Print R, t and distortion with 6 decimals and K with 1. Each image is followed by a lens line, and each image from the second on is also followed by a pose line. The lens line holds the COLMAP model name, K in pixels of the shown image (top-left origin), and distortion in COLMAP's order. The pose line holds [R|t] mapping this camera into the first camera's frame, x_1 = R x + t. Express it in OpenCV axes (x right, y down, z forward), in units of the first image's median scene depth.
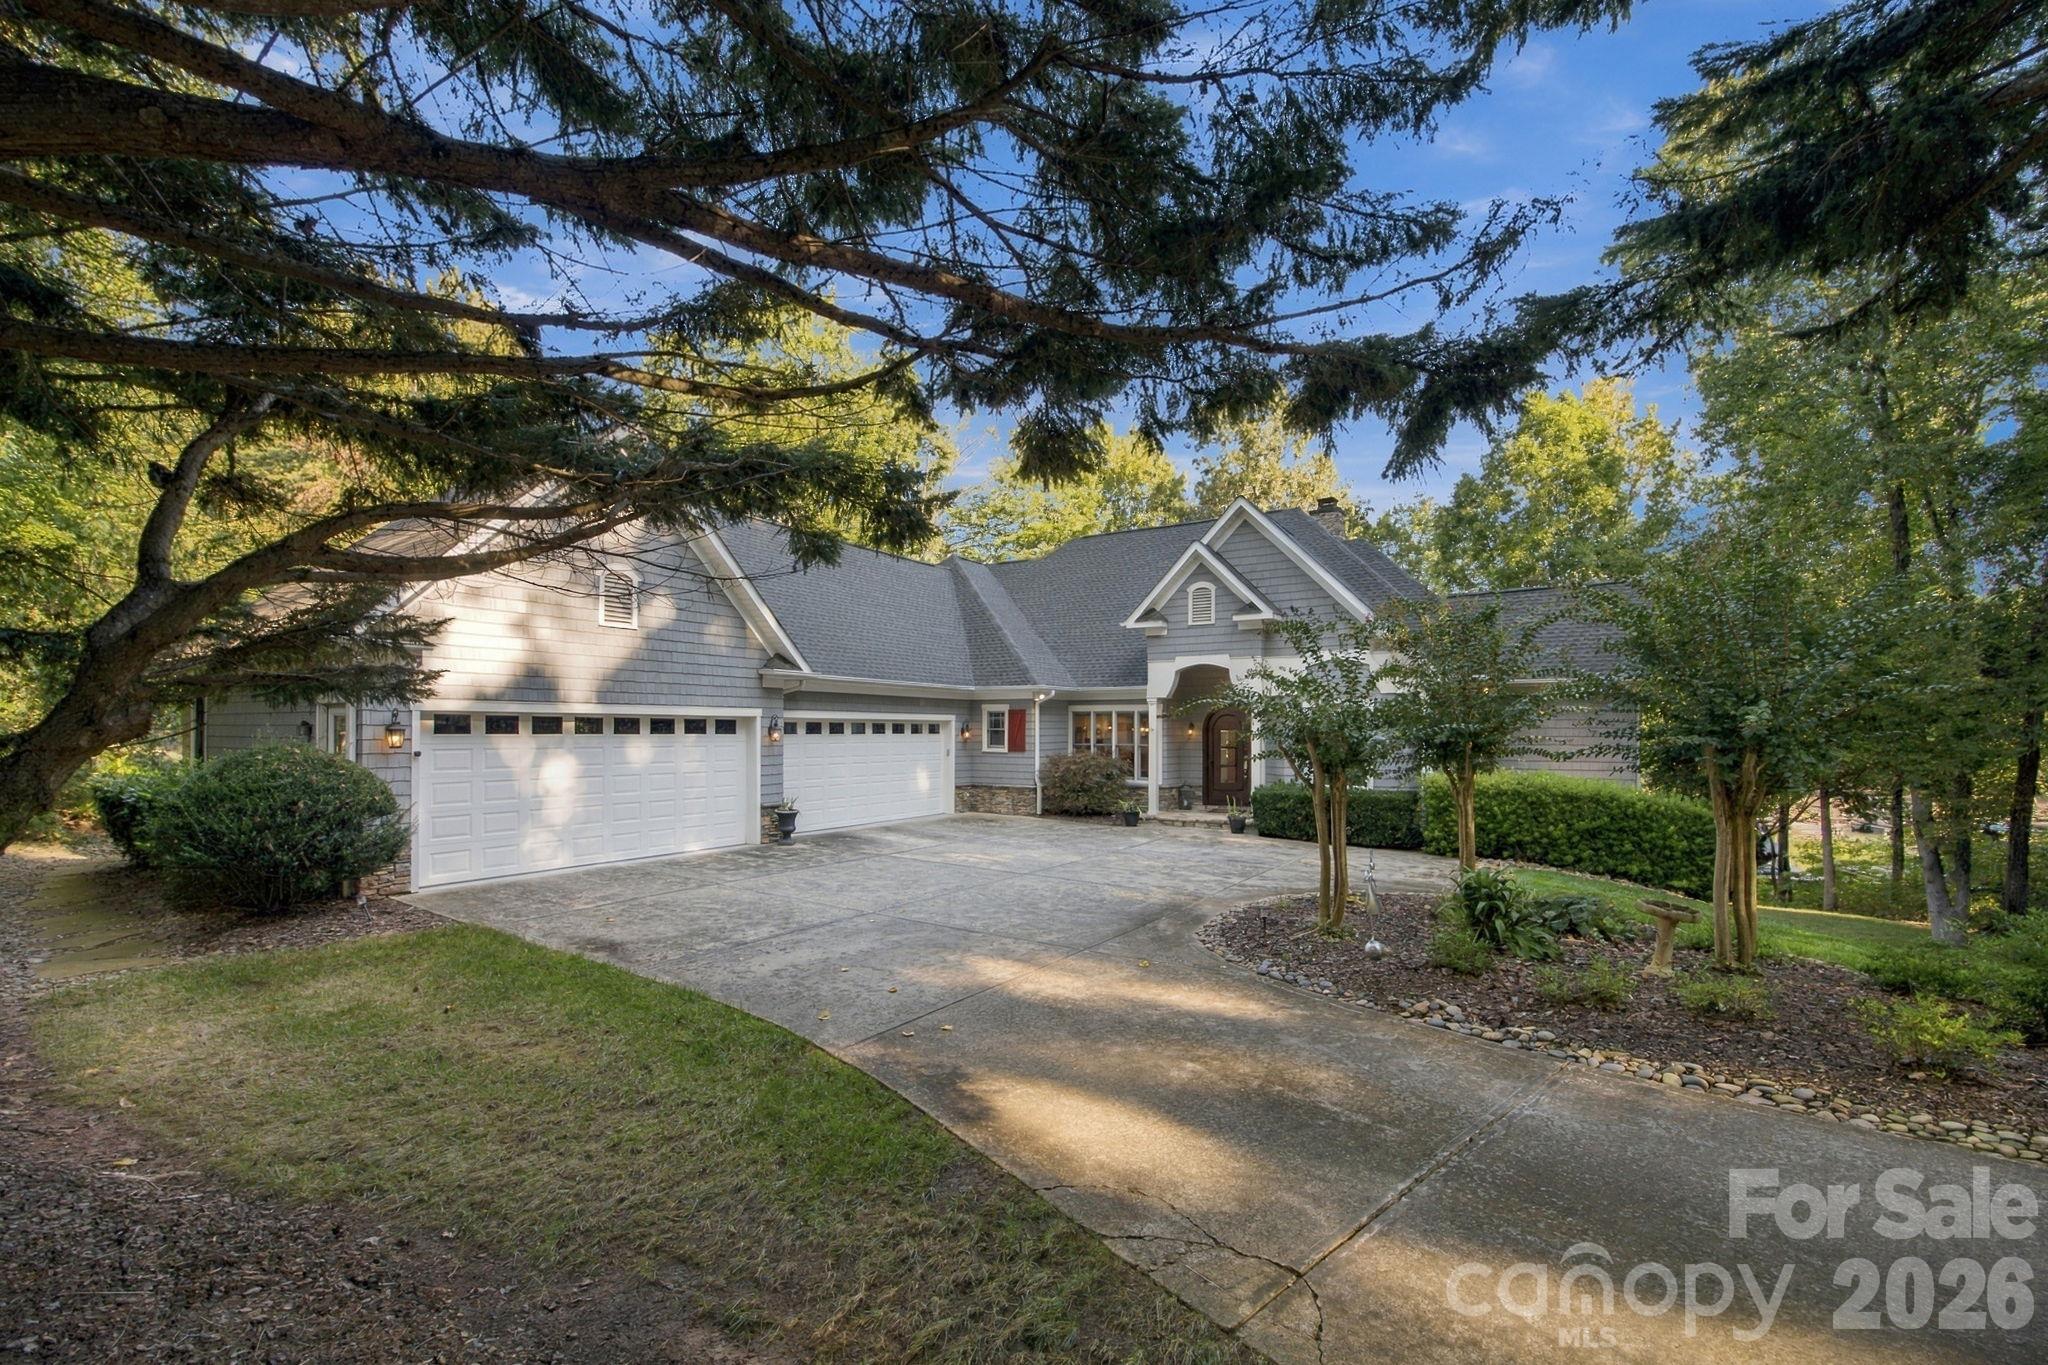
lens RADIAL K [[867.3, 0, 1024.0], [0, 867.3, 682.5], [0, 0, 1]] dist [-0.024286, 0.000397]
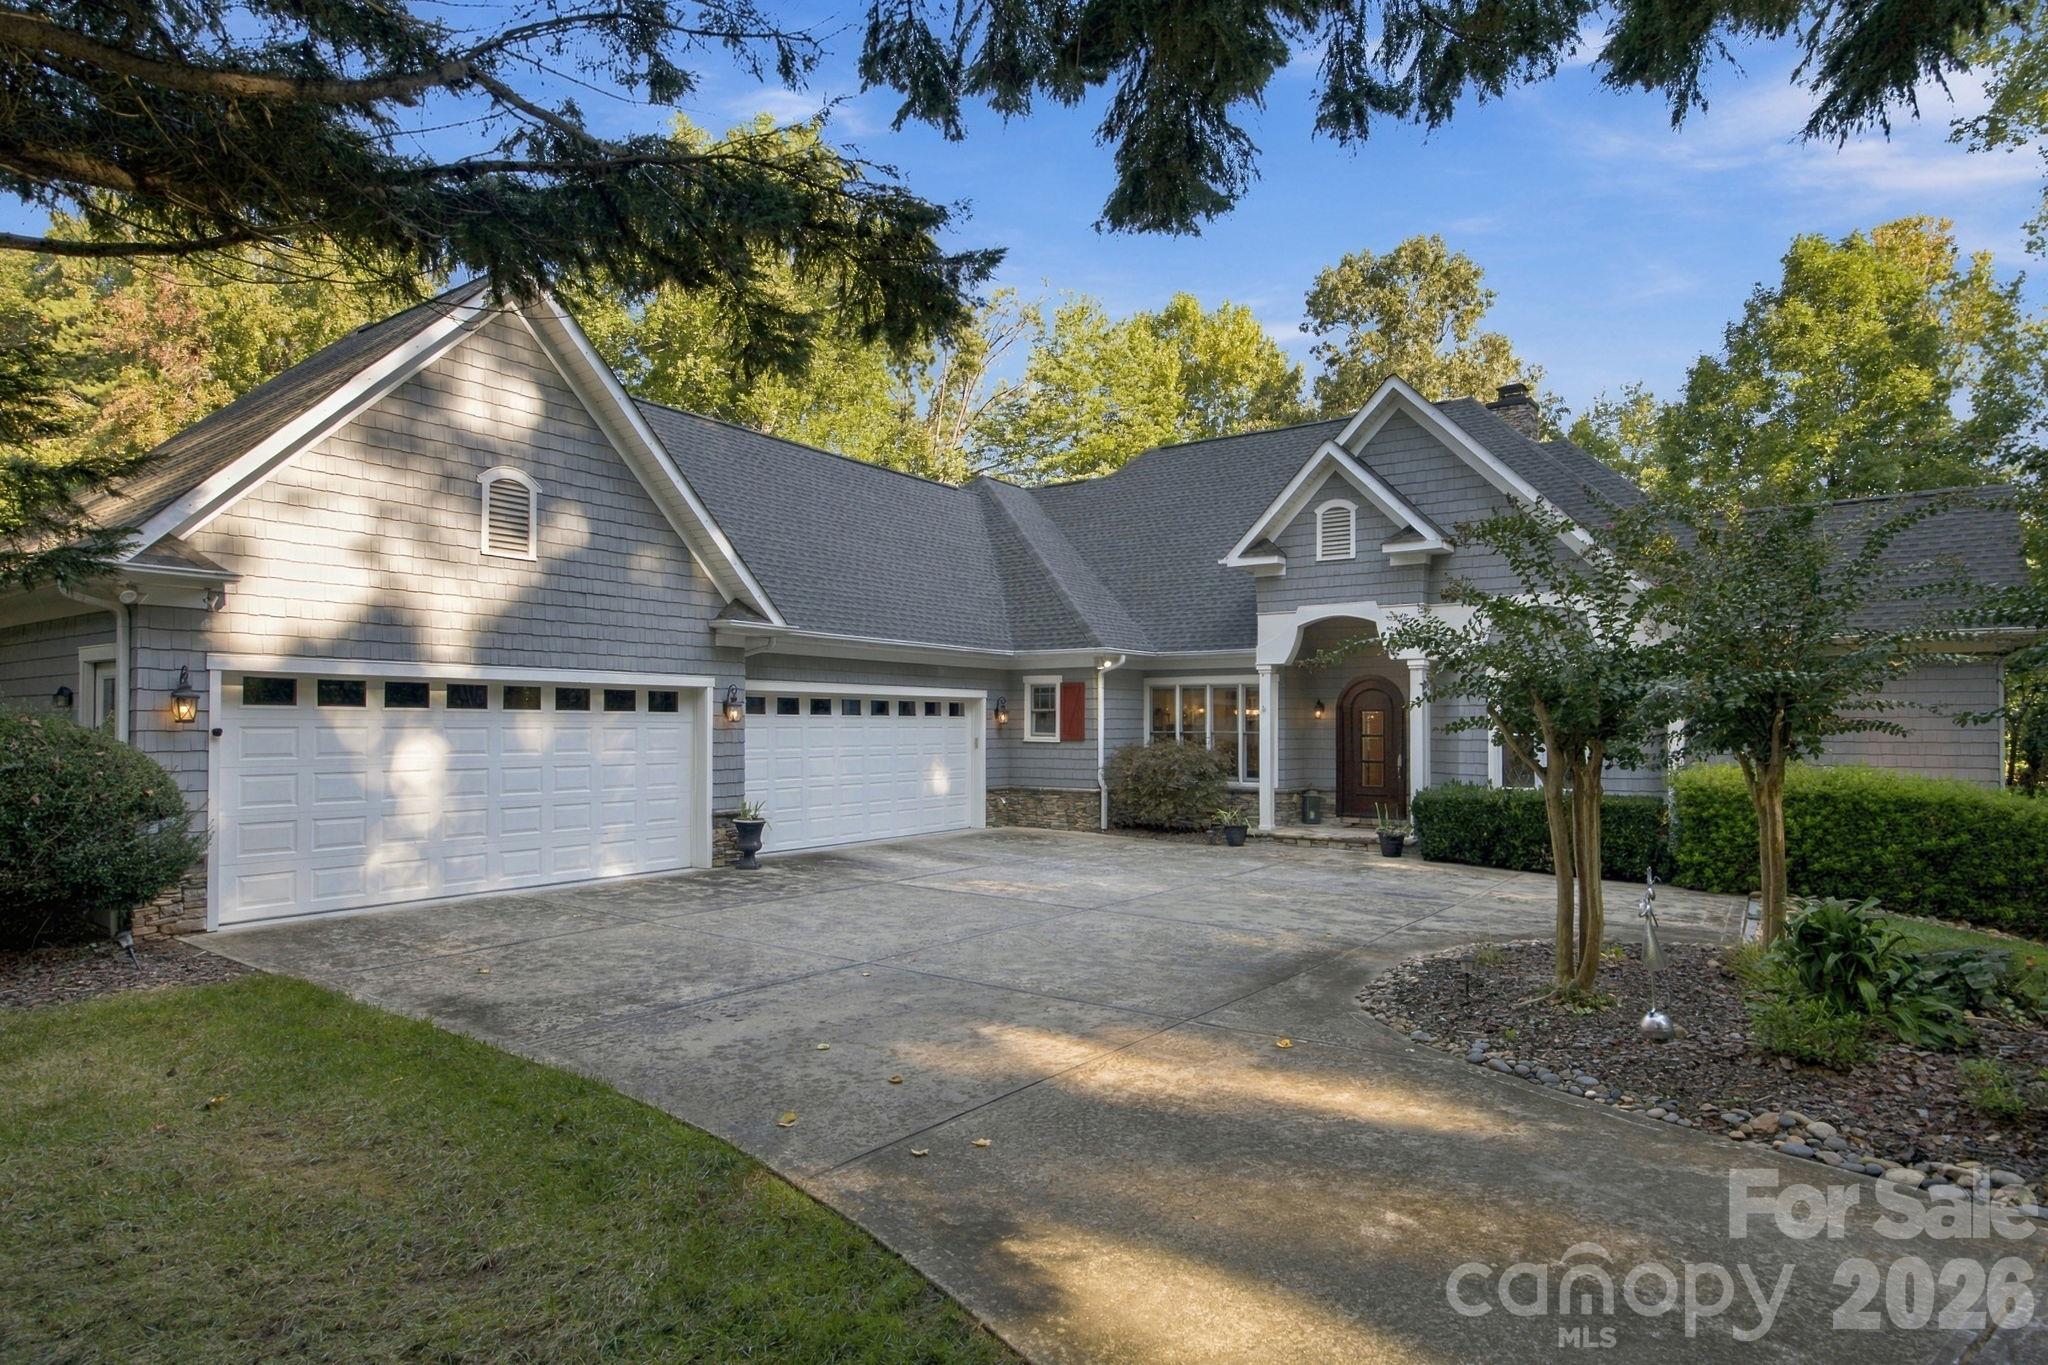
lens RADIAL K [[1111.2, 0, 1024.0], [0, 1111.2, 682.5], [0, 0, 1]] dist [0.003789, -0.010239]
pose [[0.999213, -0.000312, -0.039676, -0.018625], [0.000440, 0.999995, 0.003221, 0.045586], [0.039674, -0.003235, 0.999207, 0.140670]]
